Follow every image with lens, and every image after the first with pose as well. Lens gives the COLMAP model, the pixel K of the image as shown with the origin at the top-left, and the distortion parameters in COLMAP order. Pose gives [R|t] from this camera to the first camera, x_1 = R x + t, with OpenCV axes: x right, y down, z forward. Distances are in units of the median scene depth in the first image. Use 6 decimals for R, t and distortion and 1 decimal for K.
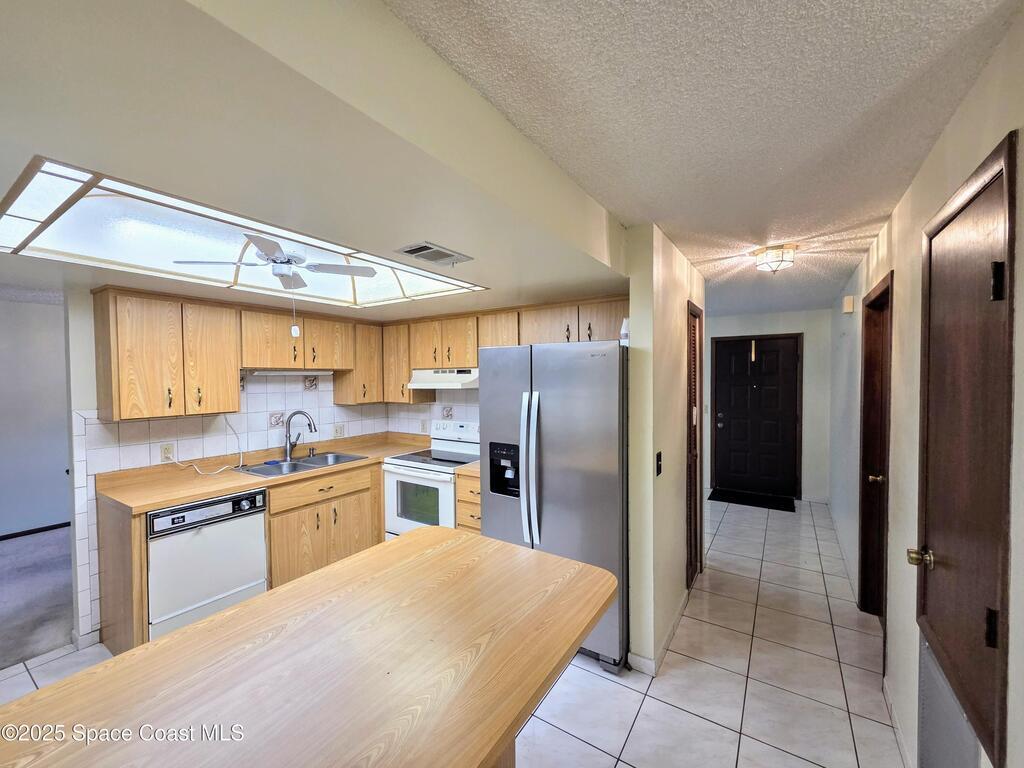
lens RADIAL K [[418.9, 0, 504.5], [0, 418.9, 387.2], [0, 0, 1]] dist [0.000676, -0.000039]
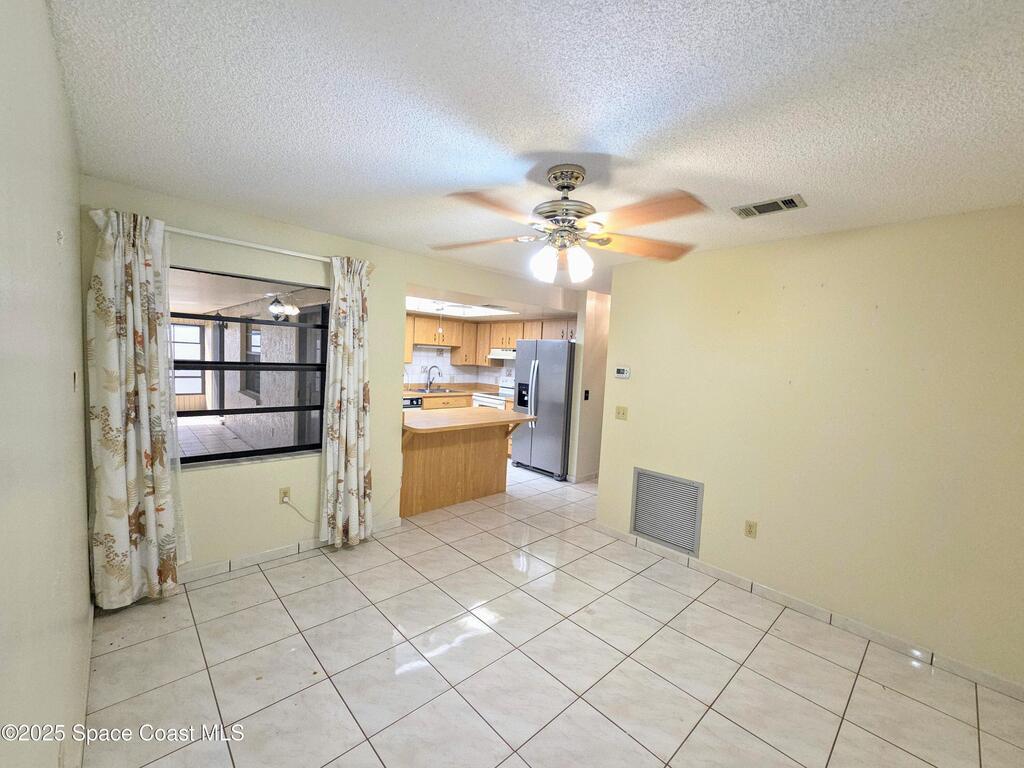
lens RADIAL K [[418.9, 0, 504.5], [0, 418.9, 387.2], [0, 0, 1]] dist [0.000676, -0.000039]
pose [[0.970623, 0.072380, -0.229460, 0.301420], [-0.061881, 0.996695, 0.052635, 0.031317], [0.232511, -0.036889, 0.971894, -0.870909]]
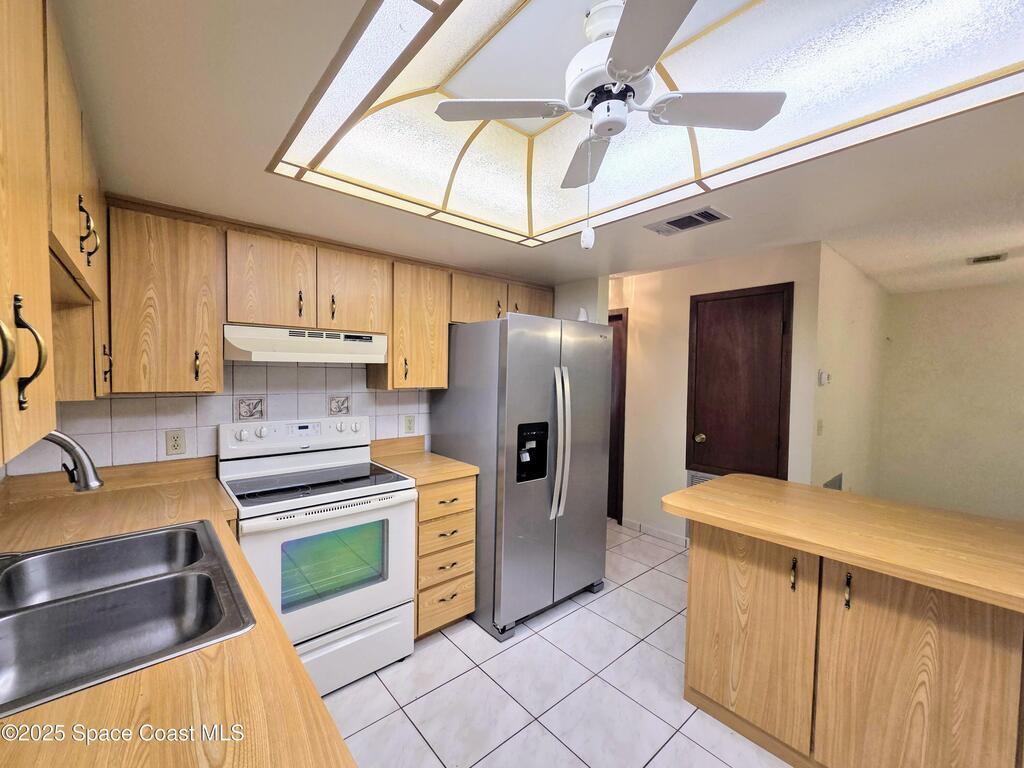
lens RADIAL K [[418.9, 0, 504.5], [0, 418.9, 387.2], [0, 0, 1]] dist [0.000676, -0.000039]
pose [[0.274127, -0.023228, 0.961413, -0.652894], [0.008420, 0.999728, 0.021753, 0.026607], [-0.961657, 0.002132, 0.274248, 0.596496]]
